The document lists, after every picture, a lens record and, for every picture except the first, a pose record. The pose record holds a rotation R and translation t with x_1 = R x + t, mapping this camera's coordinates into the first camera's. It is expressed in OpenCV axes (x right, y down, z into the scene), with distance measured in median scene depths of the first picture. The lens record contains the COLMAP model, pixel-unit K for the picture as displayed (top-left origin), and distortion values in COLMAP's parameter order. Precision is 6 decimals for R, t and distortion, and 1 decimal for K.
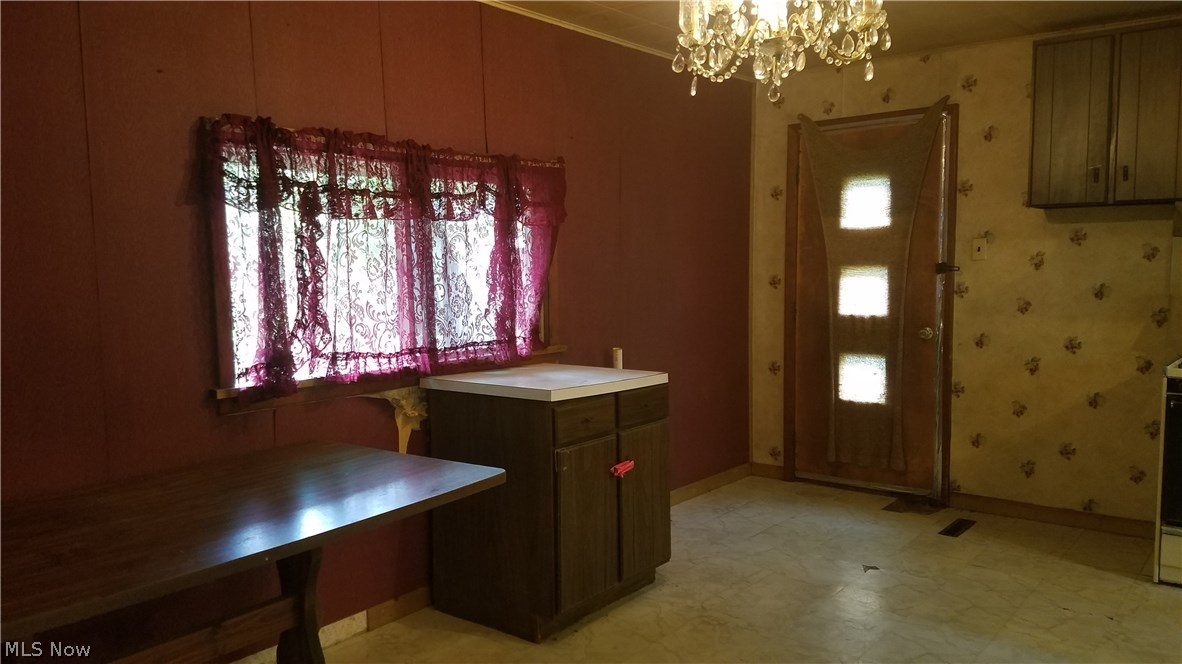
lens RADIAL K [[868.7, 0, 591.6], [0, 868.7, 337.7], [0, 0, 1]] dist [0.009553, -0.009435]
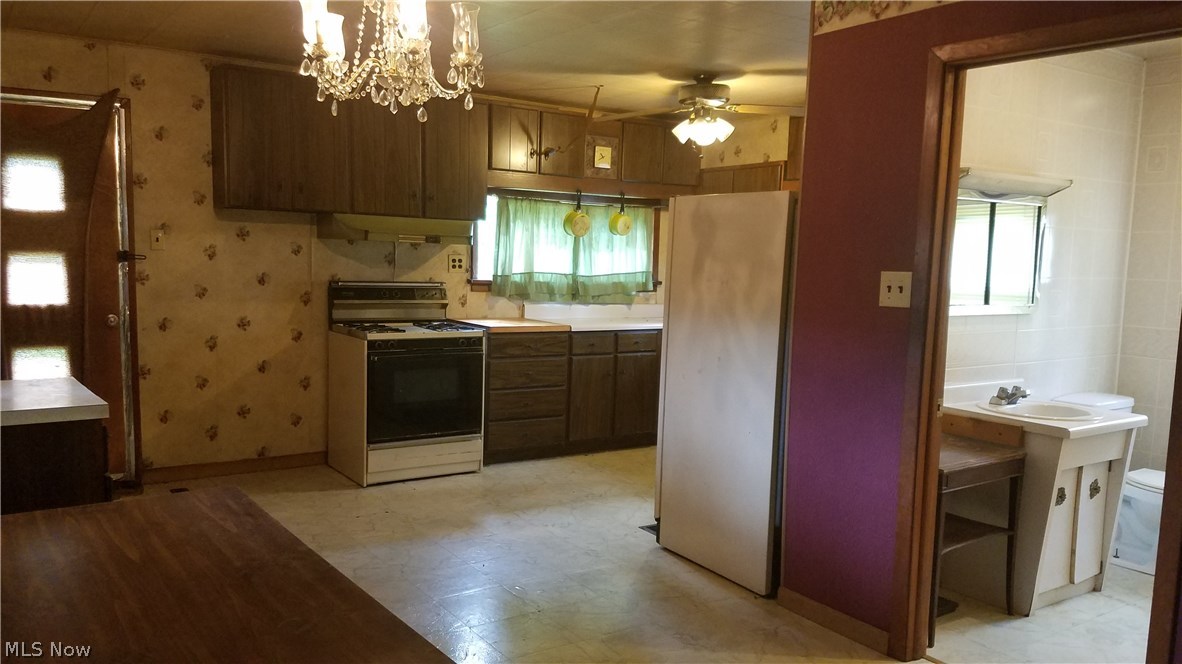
lens RADIAL K [[868.7, 0, 587.9], [0, 868.7, 325.7], [0, 0, 1]] dist [0.009553, -0.009435]
pose [[0.305634, -0.058796, 0.950332, -0.417329], [0.048028, 0.997773, 0.046285, -0.019528], [-0.950937, 0.031496, 0.307777, 0.163655]]
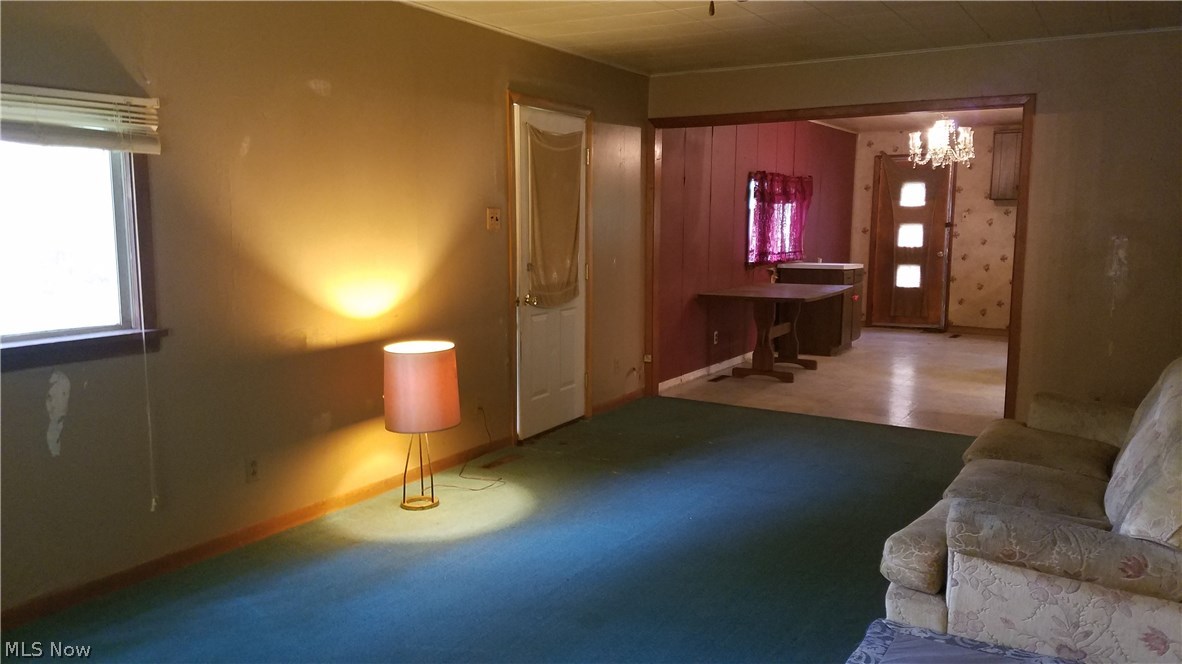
lens RADIAL K [[868.7, 0, 586.6], [0, 868.7, 340.9], [0, 0, 1]] dist [0.009553, -0.009435]
pose [[0.991908, -0.001882, 0.126946, -0.812095], [-0.004531, 0.998728, 0.050214, 0.110815], [-0.126879, -0.050383, 0.990638, -1.126241]]
